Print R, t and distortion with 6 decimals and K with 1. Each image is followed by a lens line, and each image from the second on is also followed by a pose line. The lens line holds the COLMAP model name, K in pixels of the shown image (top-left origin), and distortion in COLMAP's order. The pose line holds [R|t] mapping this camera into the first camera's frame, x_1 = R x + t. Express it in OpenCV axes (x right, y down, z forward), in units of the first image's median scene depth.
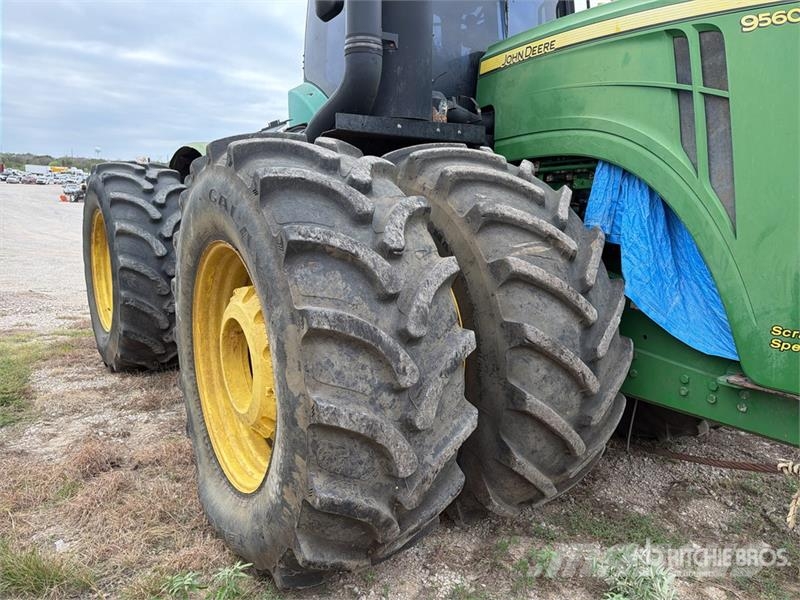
lens RADIAL K [[566.2, 0, 418.0], [0, 566.2, 302.2], [0, 0, 1]] dist [0.107274, -0.126724]
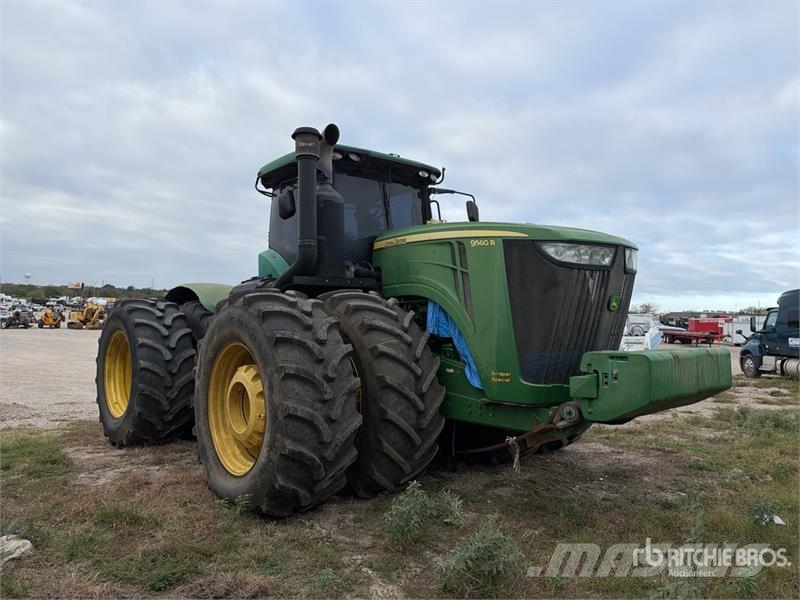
lens RADIAL K [[567.8, 0, 414.8], [0, 567.8, 301.2], [0, 0, 1]] dist [0.086120, -0.102555]
pose [[0.995051, -0.016149, 0.098047, 0.089755], [0.035902, 0.978479, -0.203198, 0.193199], [-0.092656, 0.205712, 0.974216, -1.082998]]
